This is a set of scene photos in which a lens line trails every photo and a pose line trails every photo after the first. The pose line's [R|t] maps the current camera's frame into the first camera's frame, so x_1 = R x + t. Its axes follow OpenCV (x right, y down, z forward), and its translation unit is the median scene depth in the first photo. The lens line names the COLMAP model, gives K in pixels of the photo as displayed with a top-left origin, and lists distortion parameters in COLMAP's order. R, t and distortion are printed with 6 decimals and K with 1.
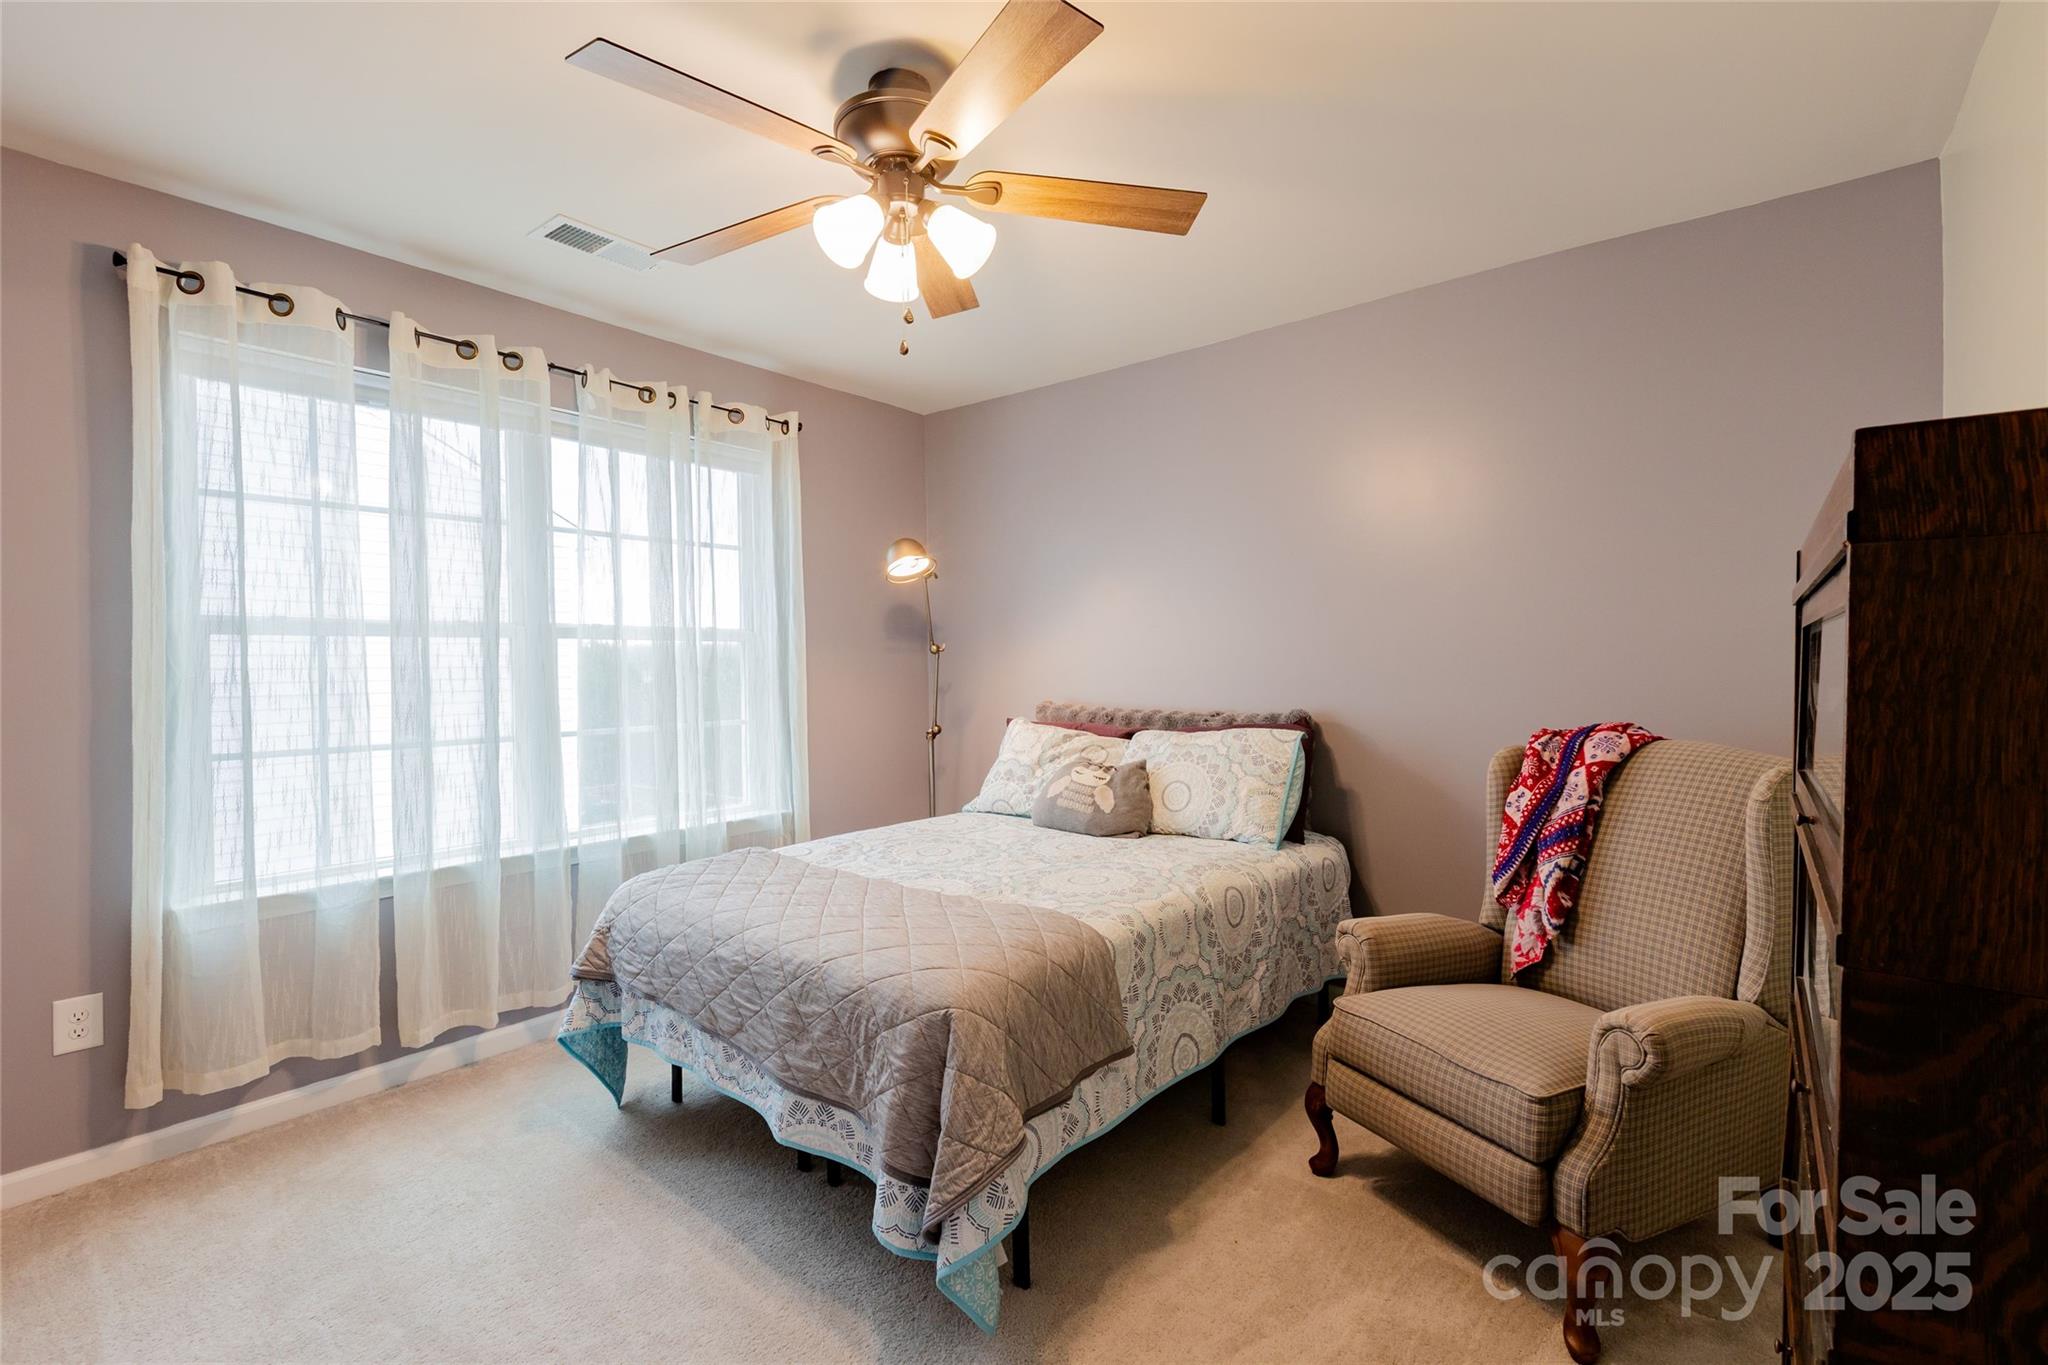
lens RADIAL K [[907.3, 0, 1016.9], [0, 907.3, 672.2], [0, 0, 1]] dist [0.001431, 0.000316]
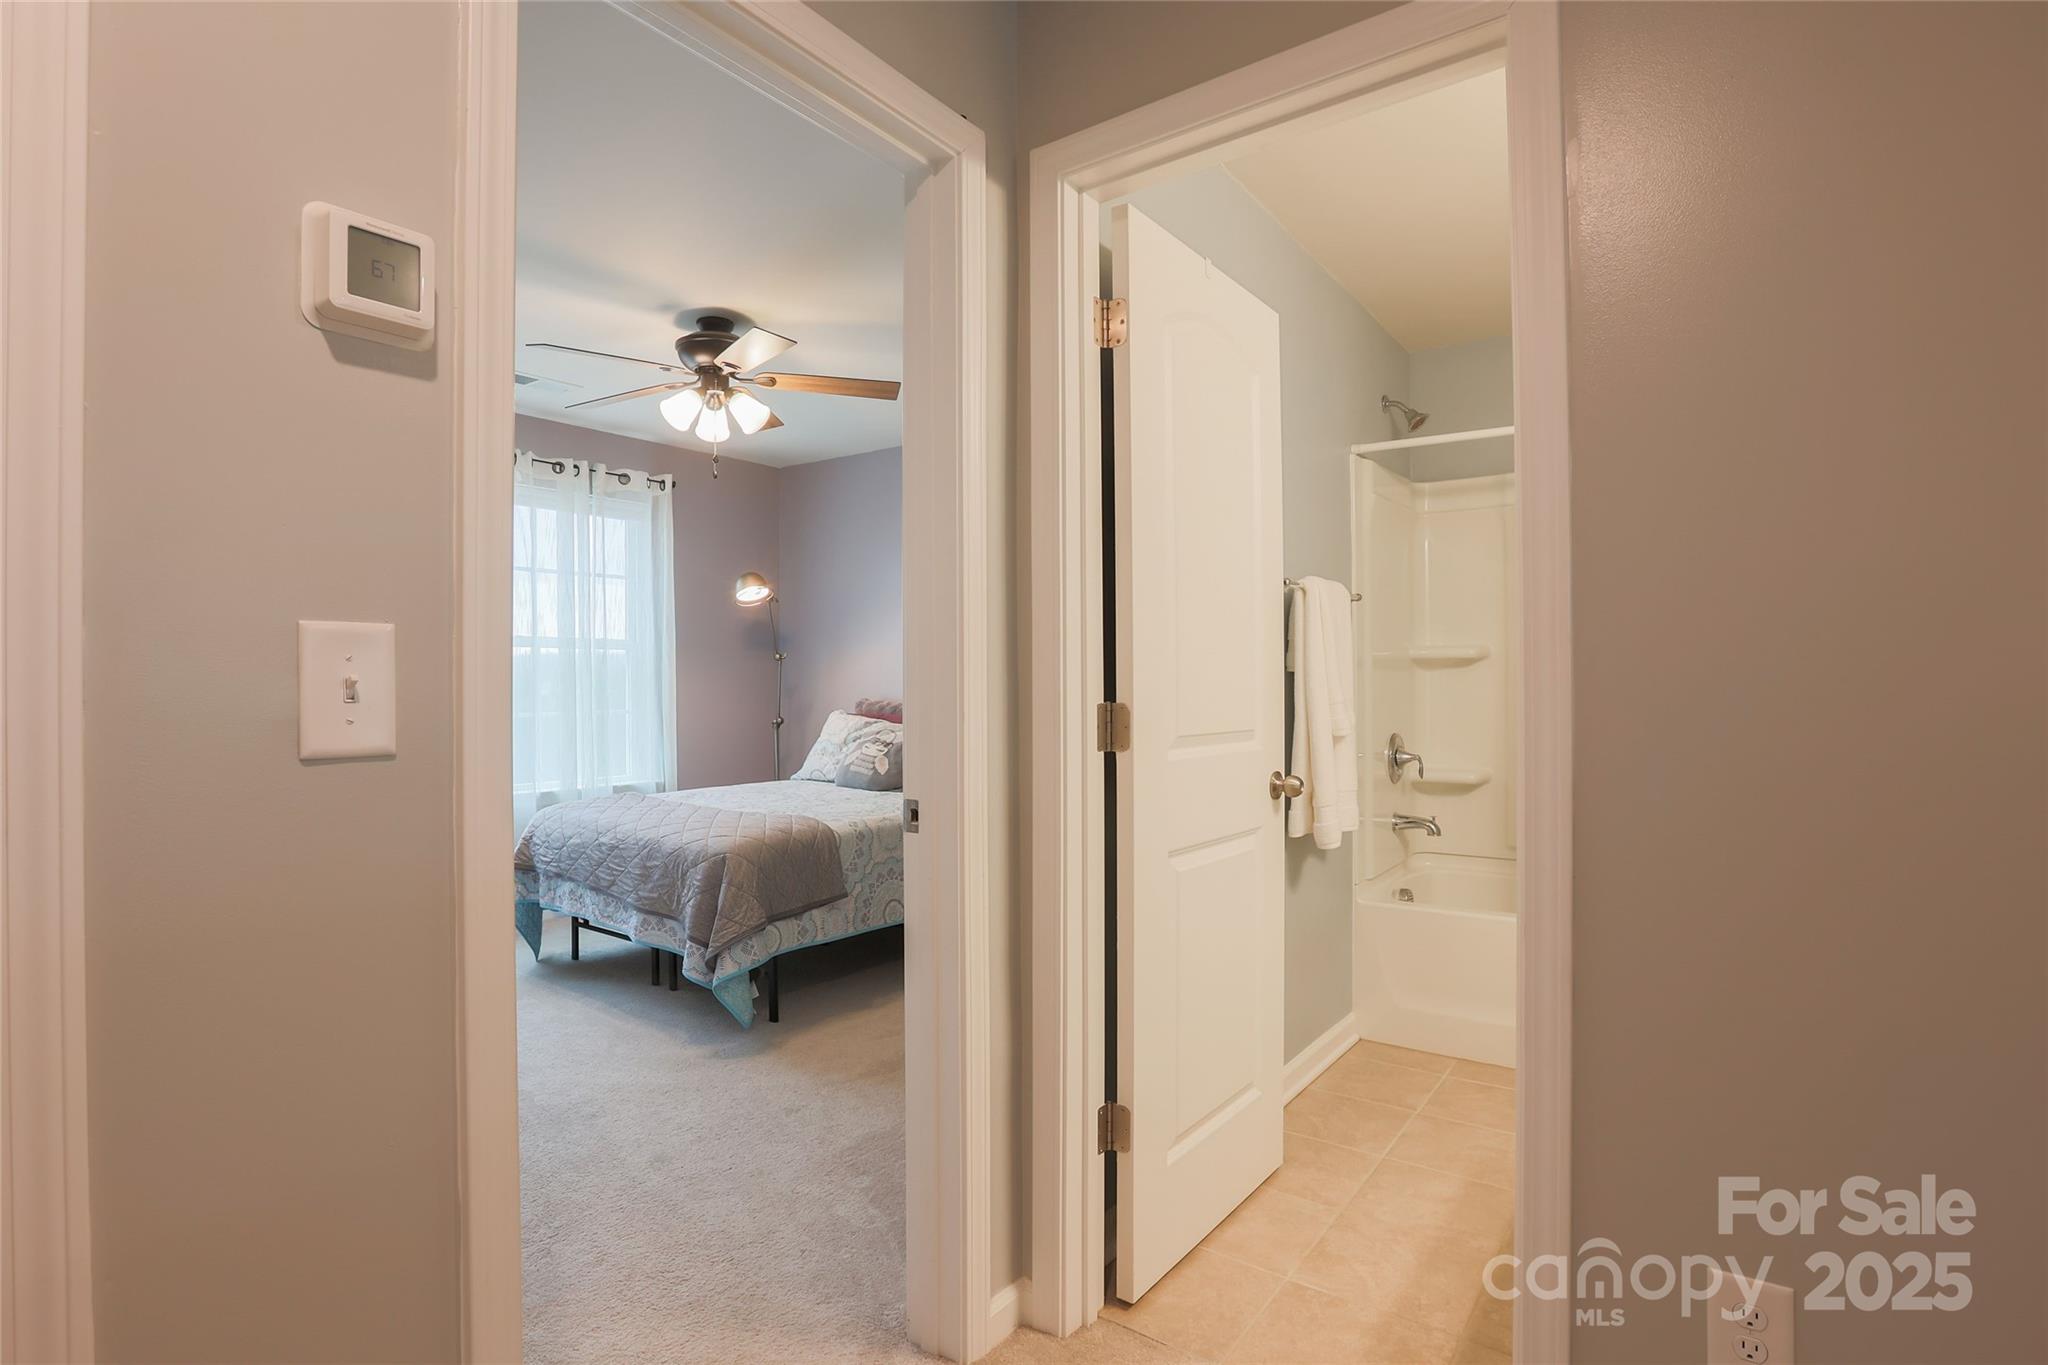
lens RADIAL K [[1009.3, 0, 987.2], [0, 1009.3, 685.3], [0, 0, 1]] dist [-0.062416, 0.000076]
pose [[0.999409, 0.010970, 0.032591, 0.275612], [-0.010887, 0.999937, -0.002712, 0.026129], [-0.032619, 0.002355, 0.999465, -0.740537]]
